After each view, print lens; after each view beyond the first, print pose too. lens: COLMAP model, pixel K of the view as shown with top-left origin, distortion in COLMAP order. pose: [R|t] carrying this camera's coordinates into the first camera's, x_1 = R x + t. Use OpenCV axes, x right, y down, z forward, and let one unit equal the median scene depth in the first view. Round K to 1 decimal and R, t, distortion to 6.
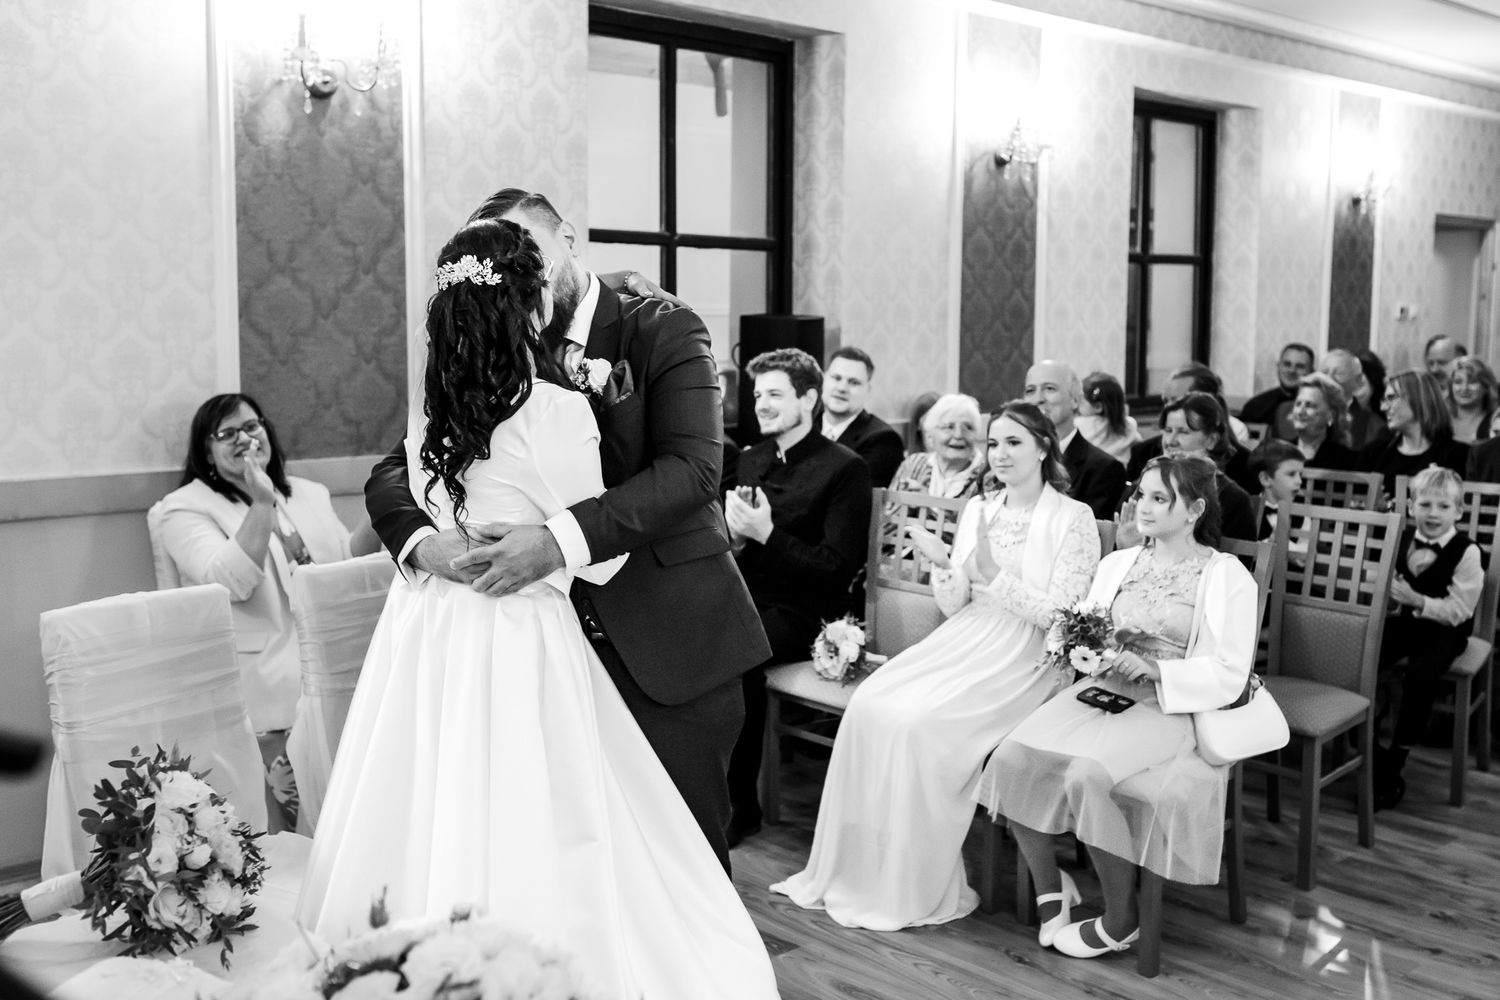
lens RADIAL K [[1578.0, 0, 758.2], [0, 1578.0, 475.0], [0, 0, 1]] dist [0.022170, 0.000000]
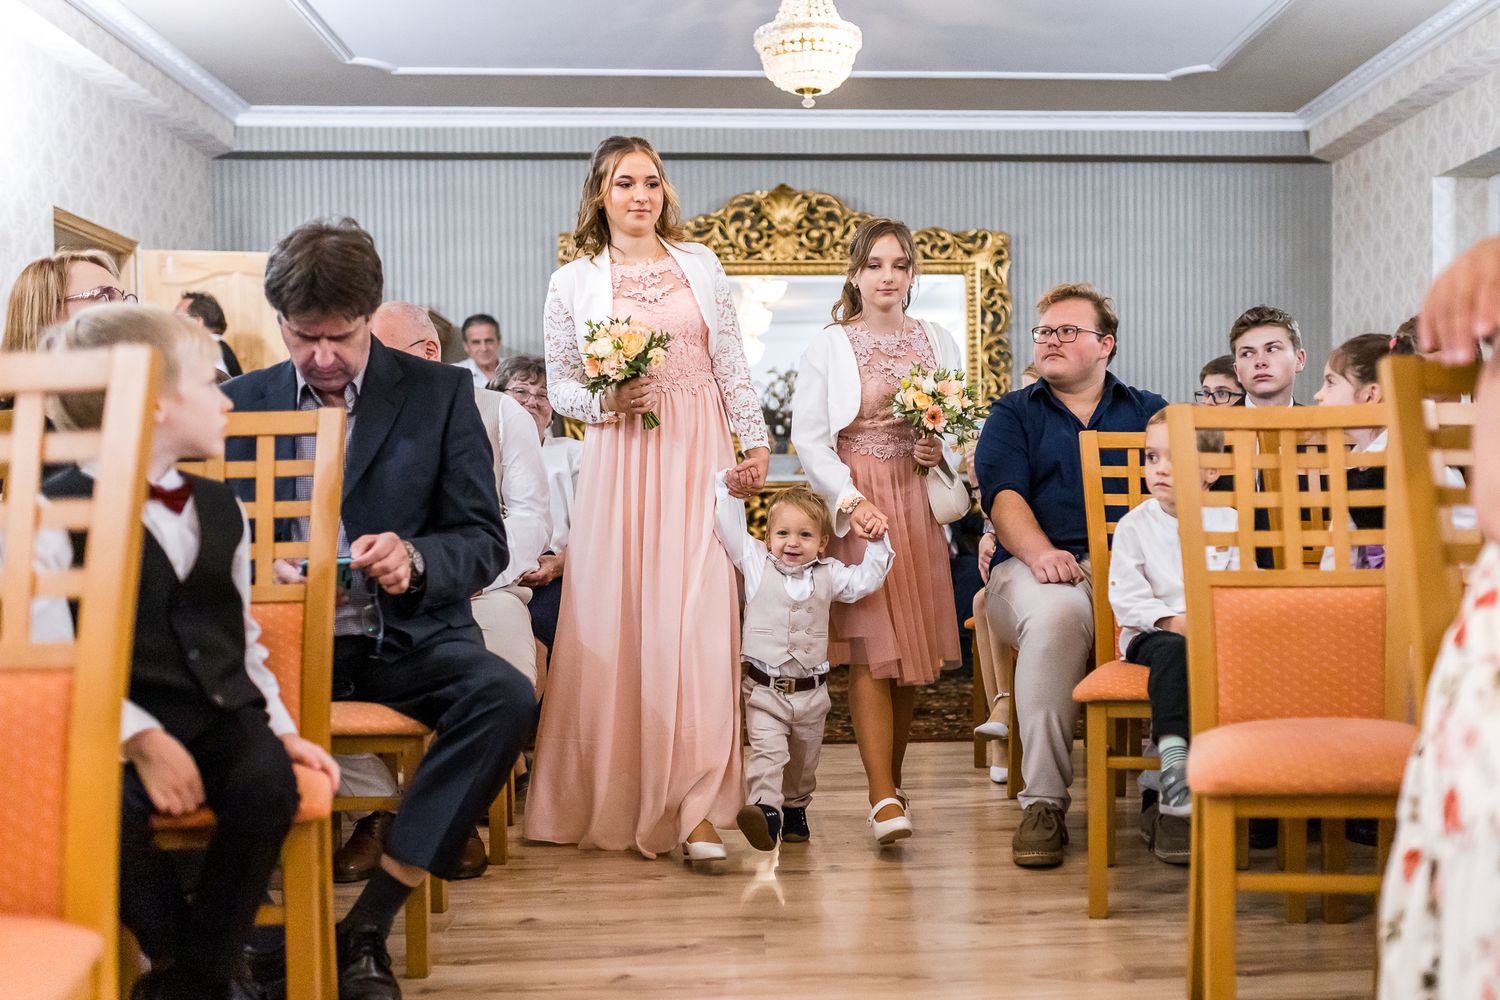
lens RADIAL K [[1662.5, 0, 823.9], [0, 1662.5, 510.8], [0, 0, 1]] dist [0.040929, 0.000000]
pose [[0.663511, -0.028390, 0.747627, 0.236097], [0.107890, 0.992466, -0.058064, 0.092933], [-0.740346, 0.119188, 0.661575, 0.664700]]
